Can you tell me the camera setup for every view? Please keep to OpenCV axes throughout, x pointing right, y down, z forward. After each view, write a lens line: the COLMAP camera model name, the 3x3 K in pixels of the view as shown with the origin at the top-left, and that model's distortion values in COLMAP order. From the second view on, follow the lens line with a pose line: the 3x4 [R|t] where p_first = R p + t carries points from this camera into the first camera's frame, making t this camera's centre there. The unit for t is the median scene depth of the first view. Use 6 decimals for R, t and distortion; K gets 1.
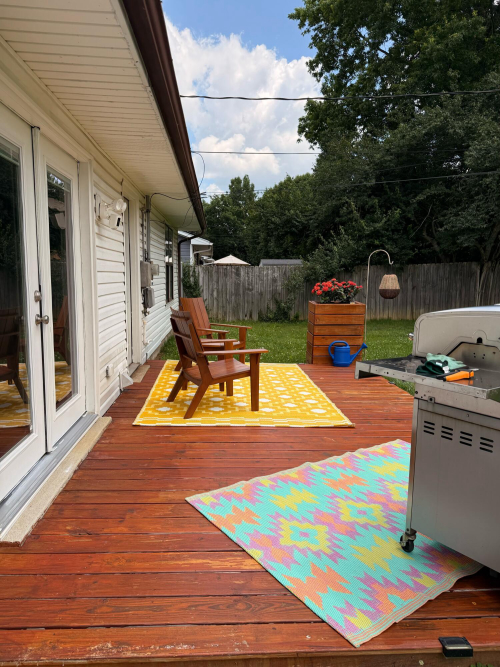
lens RADIAL K [[466.4, 0, 239.5], [0, 466.4, 332.0], [0, 0, 1]] dist [0.066897, -0.093509]
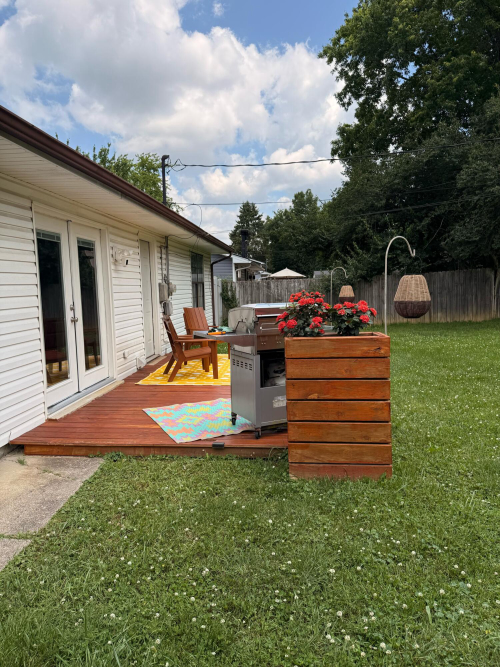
lens RADIAL K [[476.5, 0, 250.0], [0, 476.5, 333.5], [0, 0, 1]] dist [0.085244, -0.099297]
pose [[0.988912, -0.022077, -0.146856, 0.122587], [0.018543, 0.999506, -0.025391, 0.019782], [0.147344, 0.022386, 0.988832, -0.177134]]
